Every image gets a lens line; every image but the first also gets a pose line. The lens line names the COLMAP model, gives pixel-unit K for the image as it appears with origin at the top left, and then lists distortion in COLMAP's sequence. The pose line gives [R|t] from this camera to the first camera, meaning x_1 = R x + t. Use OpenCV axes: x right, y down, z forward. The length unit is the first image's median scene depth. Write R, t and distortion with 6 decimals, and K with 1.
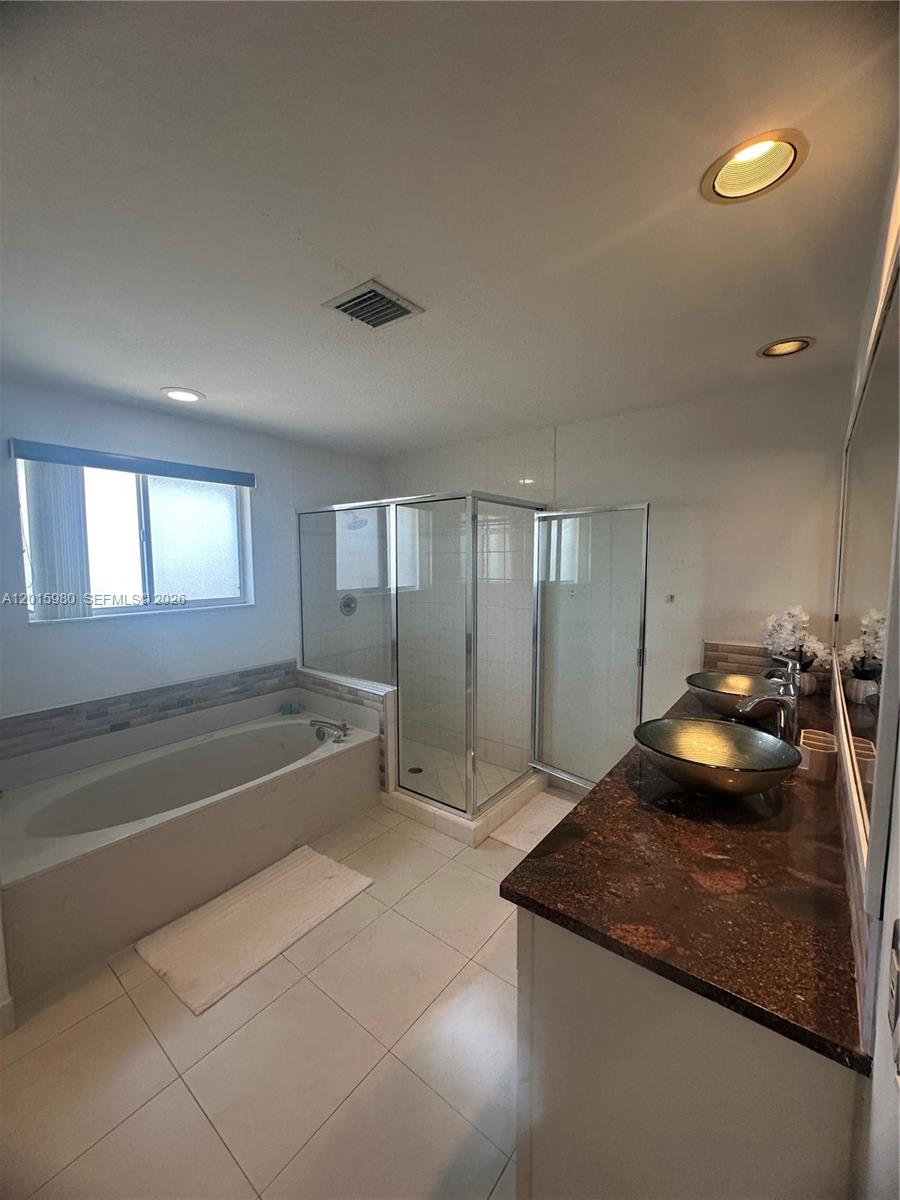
lens RADIAL K [[481.2, 0, 446.8], [0, 481.2, 598.9], [0, 0, 1]] dist [-0.005040, 0.000862]
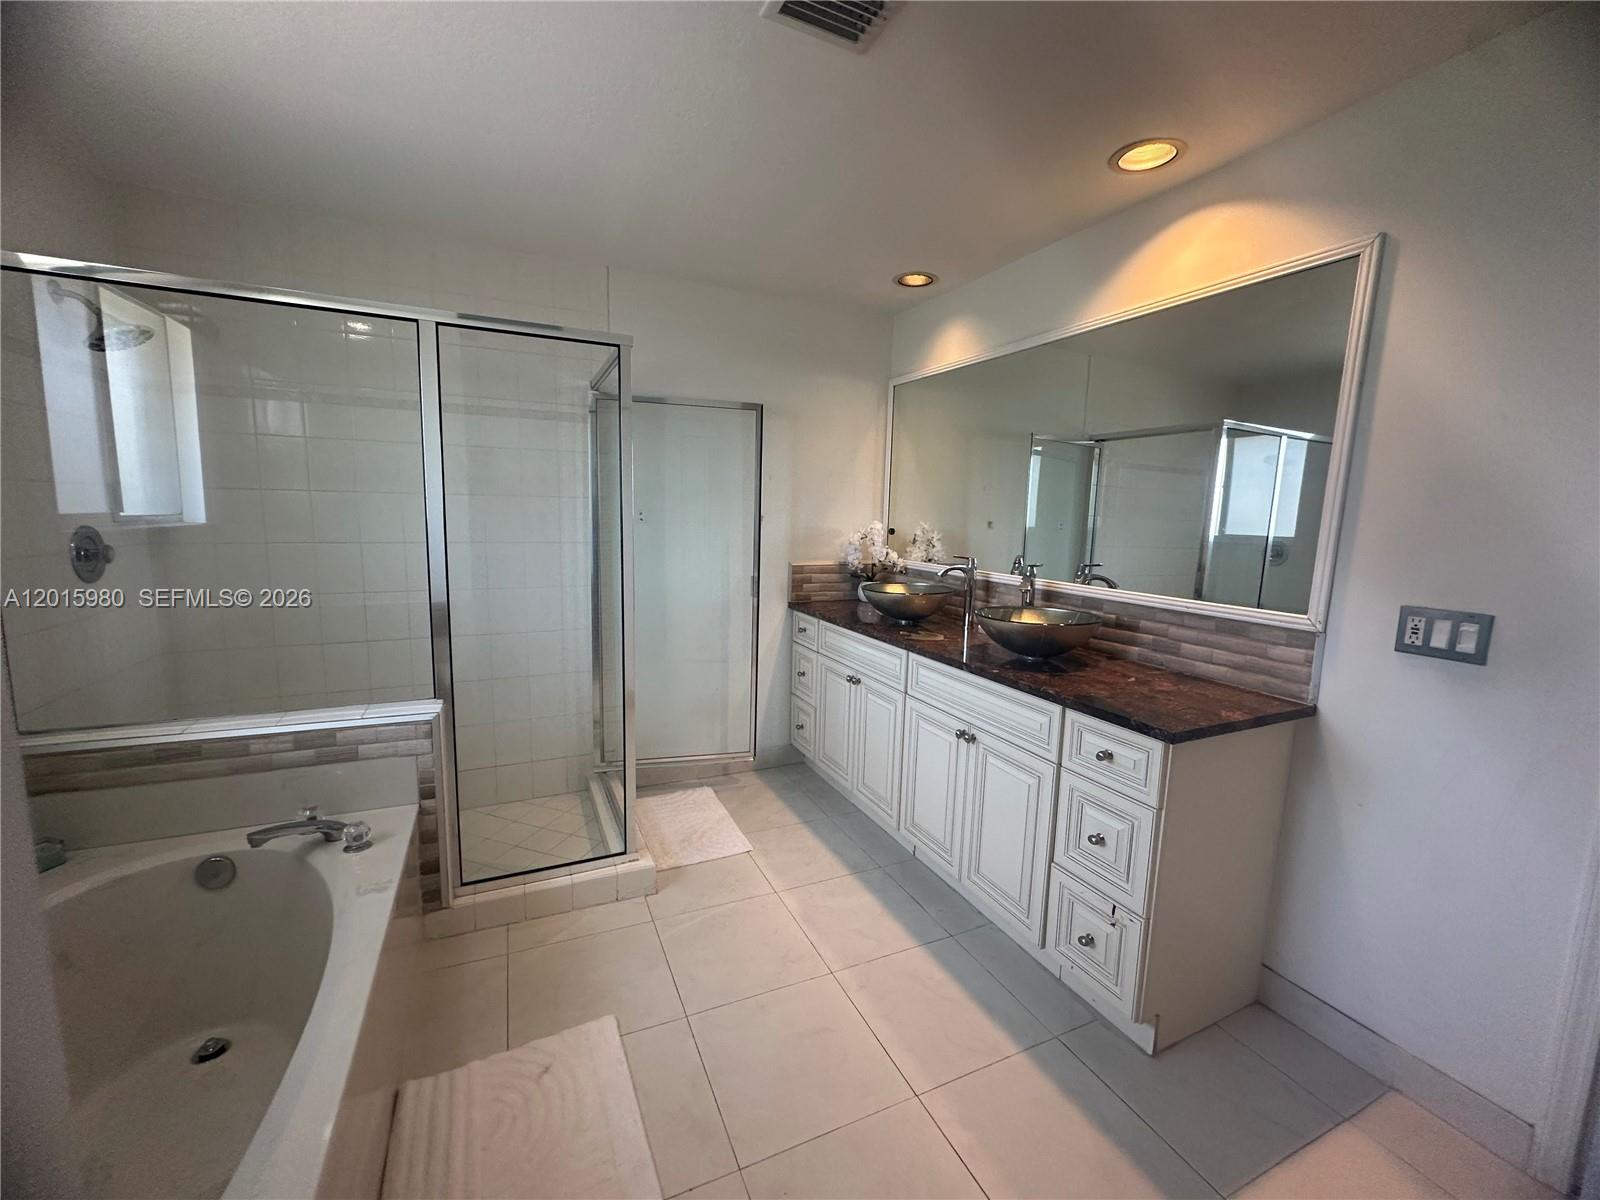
lens RADIAL K [[641.5, 0, 799.9], [0, 641.5, 601.0], [0, 0, 1]] dist [-0.005040, 0.000862]
pose [[0.455591, -0.108079, 0.883604, -0.581207], [0.049114, 0.994142, 0.096276, 0.040122], [-0.888833, -0.000465, 0.458231, 0.408667]]
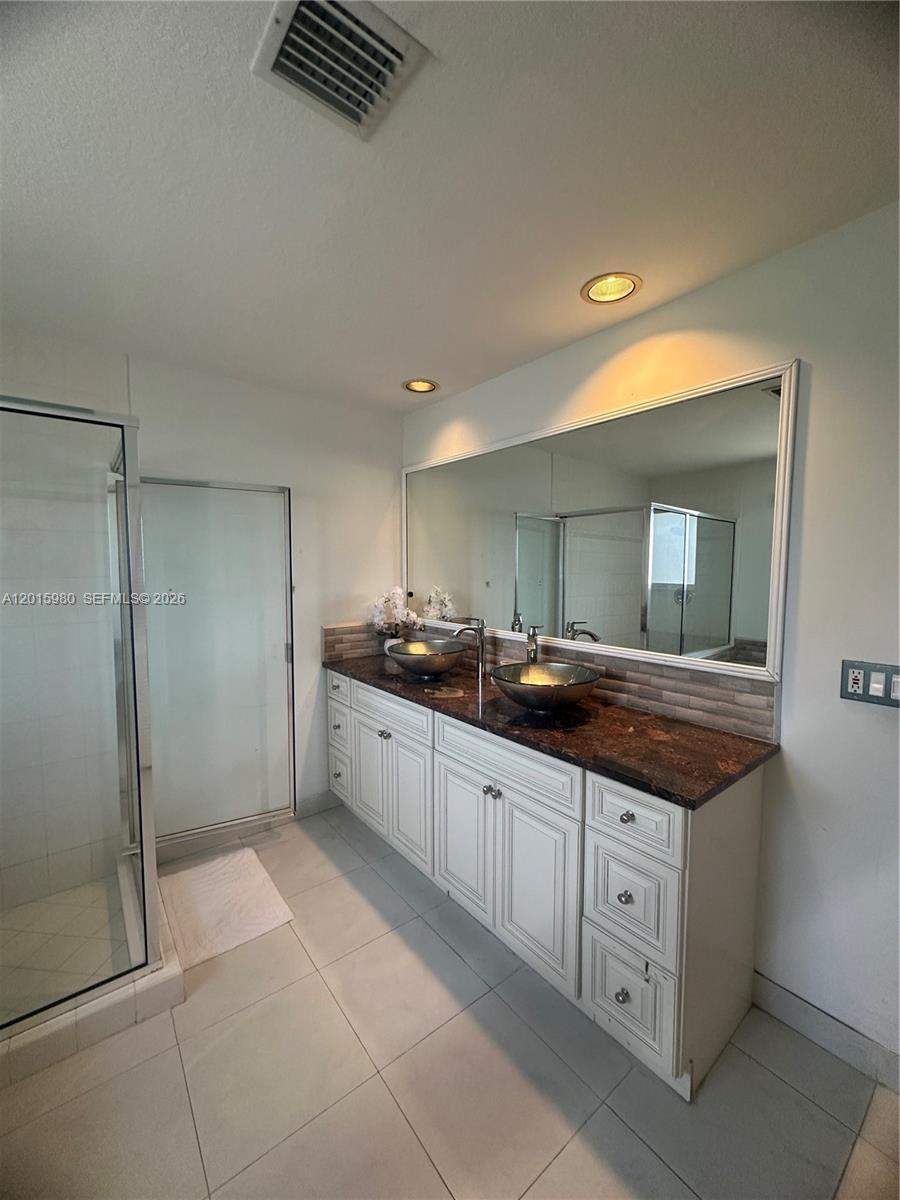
lens RADIAL K [[481.2, 0, 451.2], [0, 481.2, 599.1], [0, 0, 1]] dist [-0.005040, 0.000862]
pose [[0.234146, -0.061489, 0.970255, -0.422961], [0.082847, 0.995630, 0.043104, 0.002977], [-0.968665, 0.070290, 0.238217, 0.472833]]
